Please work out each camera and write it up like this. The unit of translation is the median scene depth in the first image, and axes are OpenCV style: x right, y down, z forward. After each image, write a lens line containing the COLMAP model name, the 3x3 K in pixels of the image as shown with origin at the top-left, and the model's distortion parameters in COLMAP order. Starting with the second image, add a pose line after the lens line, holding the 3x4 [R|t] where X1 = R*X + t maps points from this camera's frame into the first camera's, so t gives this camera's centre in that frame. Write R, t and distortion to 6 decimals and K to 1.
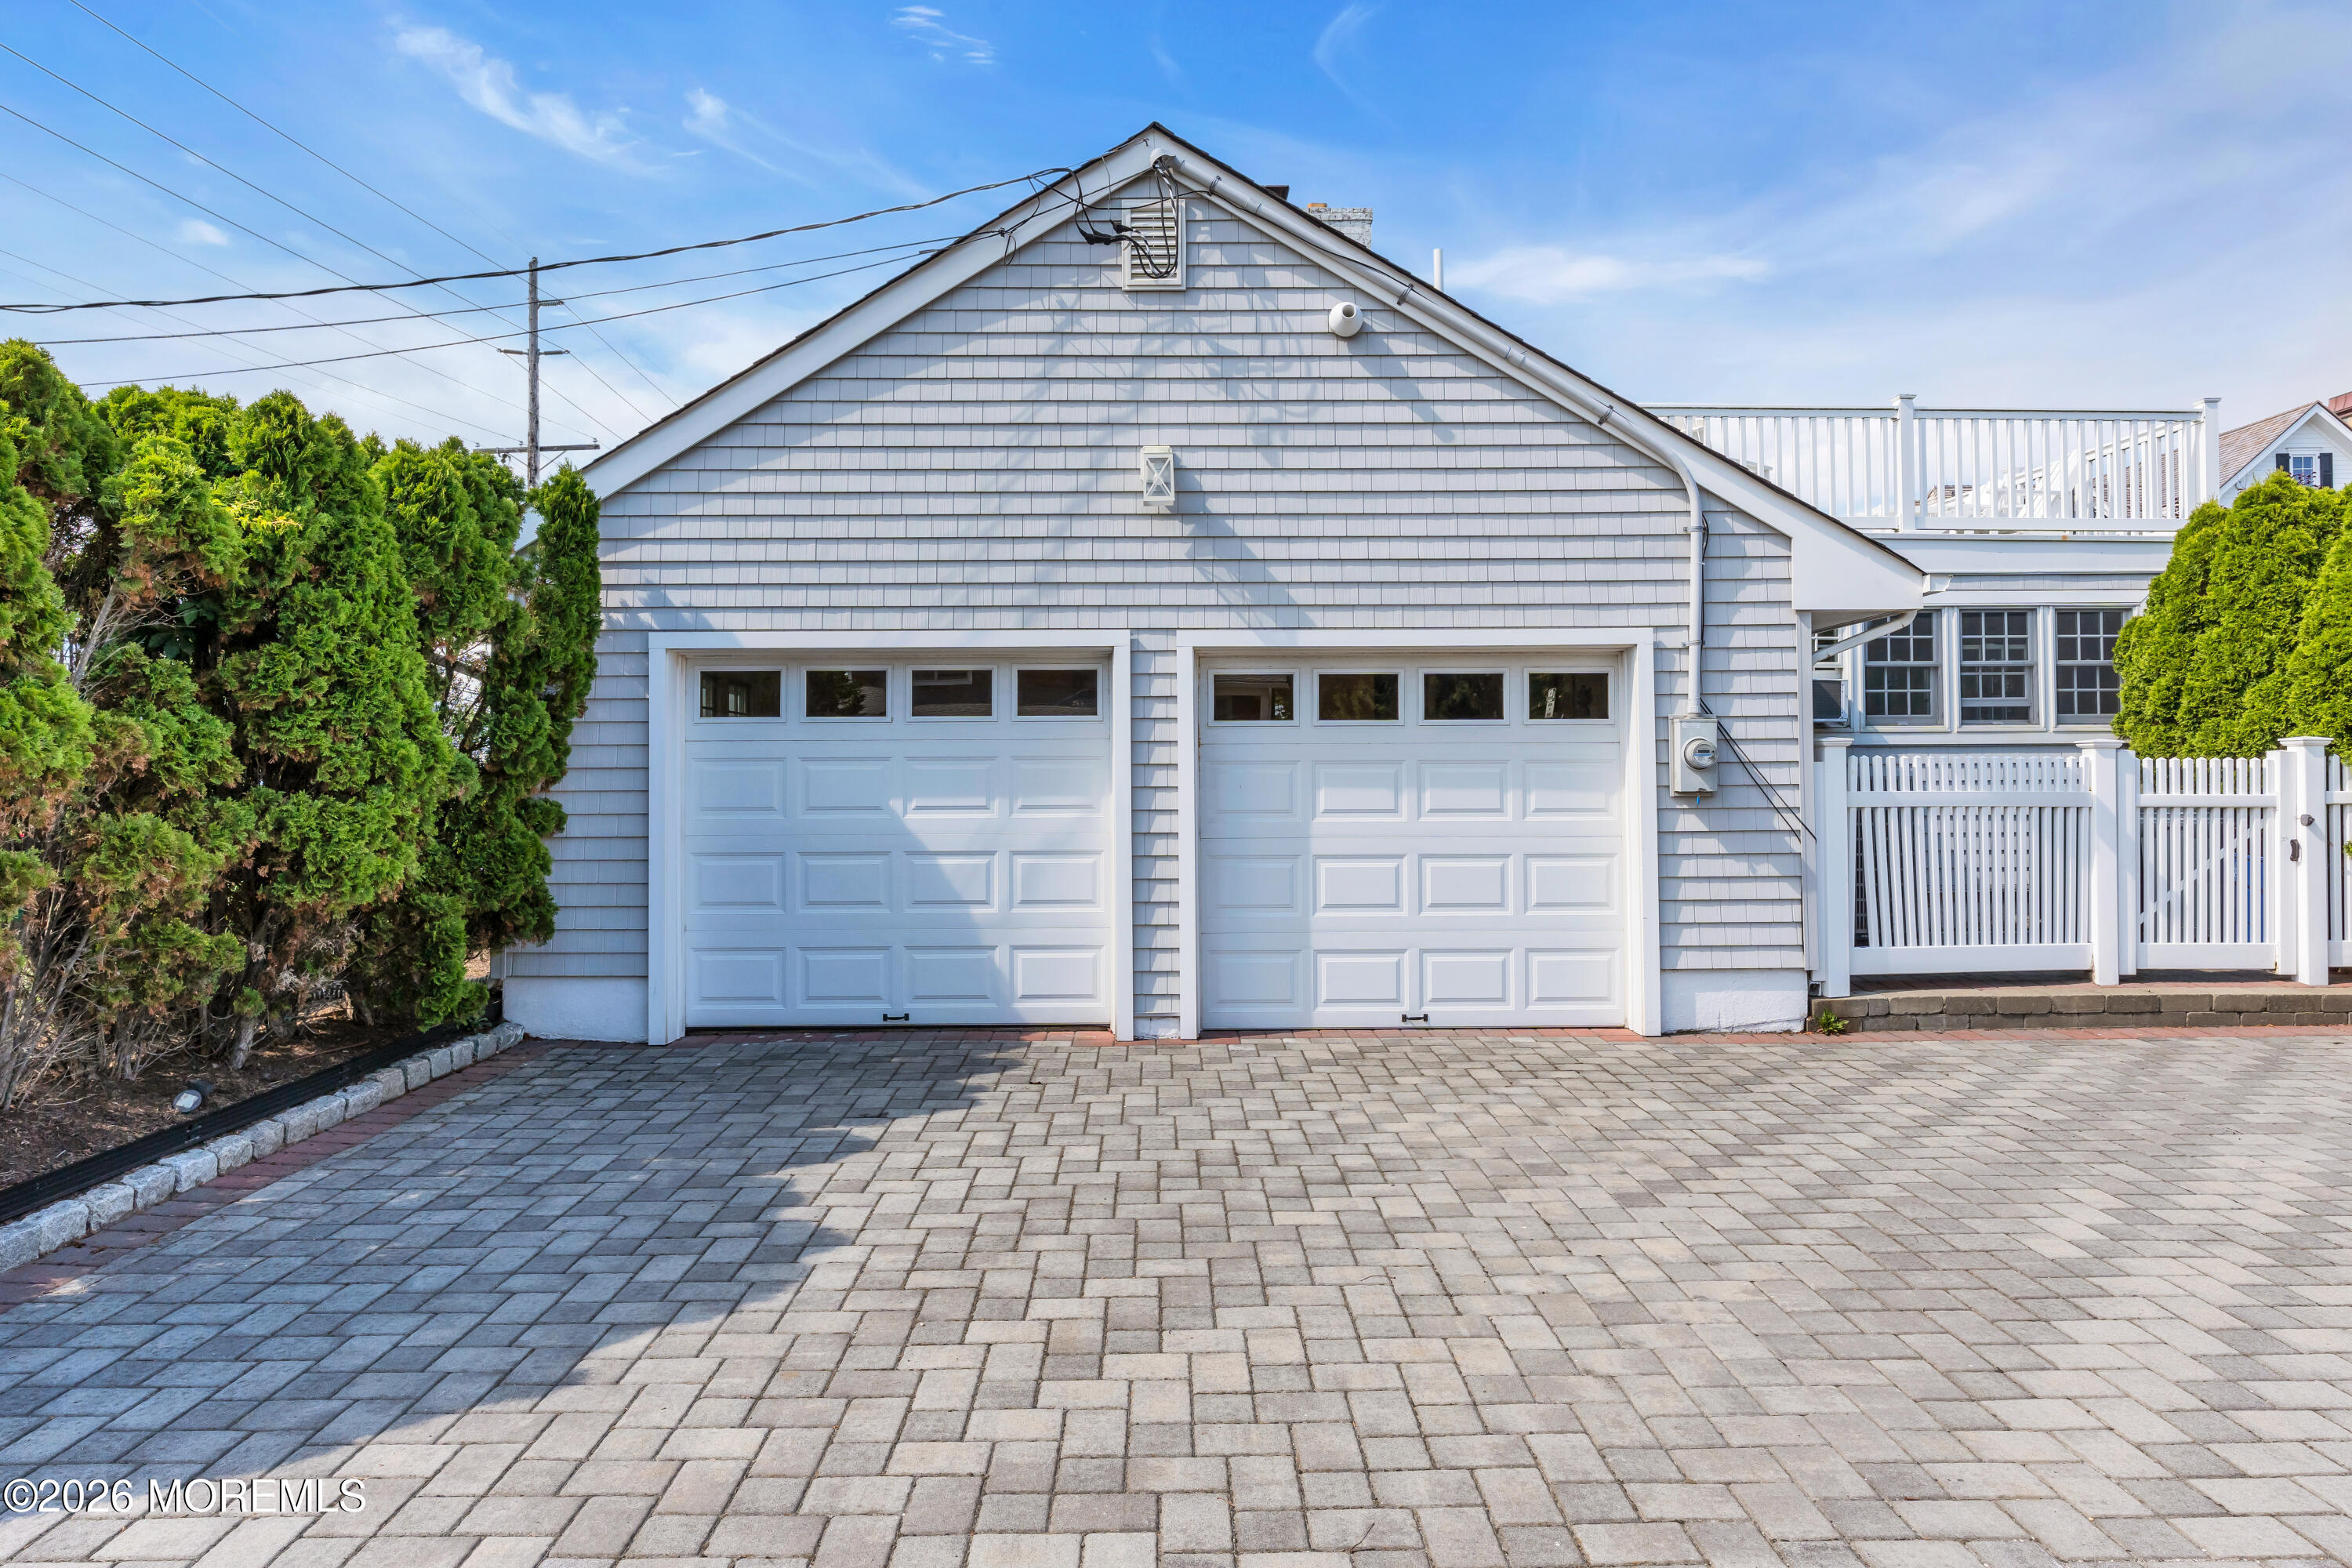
lens RADIAL K [[1415.2, 0, 1176.5], [0, 1415.2, 768.6], [0, 0, 1]] dist [-0.004375, -0.001875]
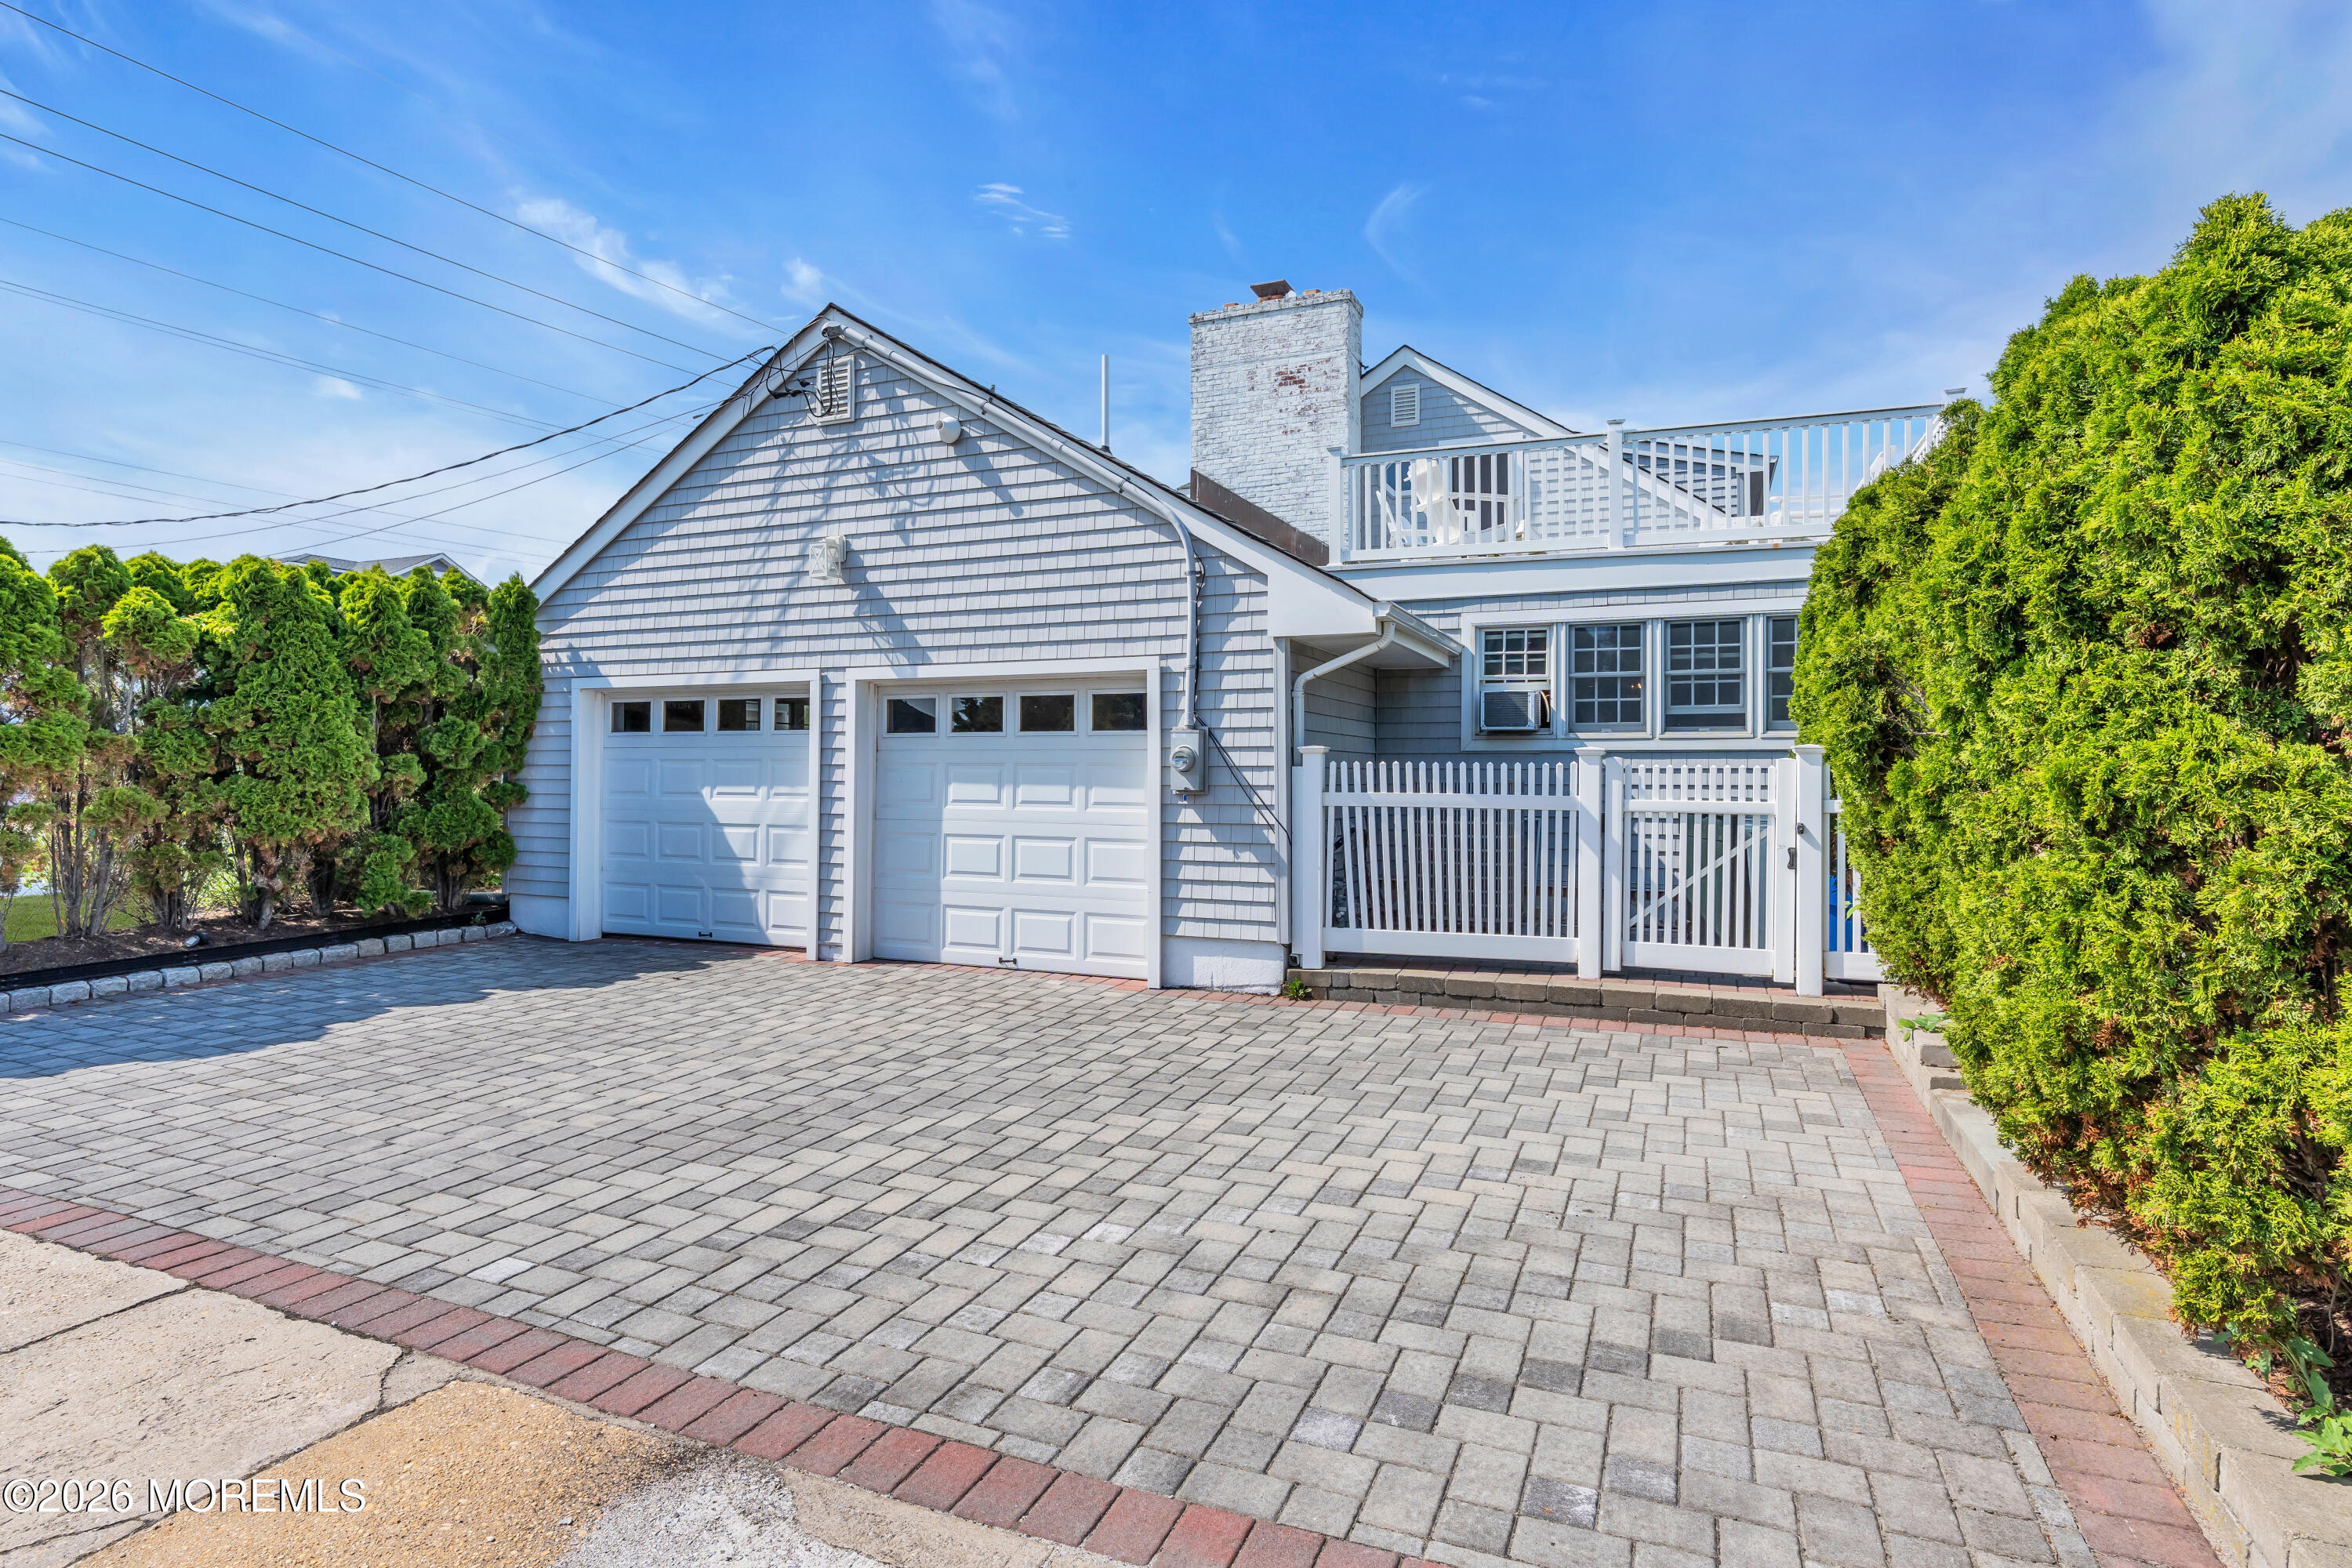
lens RADIAL K [[1218.0, 0, 1175.7], [0, 1218.0, 783.9], [0, 0, 1]] dist [-0.011410, 0.001801]
pose [[0.913353, 0.012935, -0.406962, 0.777481], [-0.006217, 0.999822, 0.017826, -0.008032], [0.407120, -0.013752, 0.913271, 0.040489]]
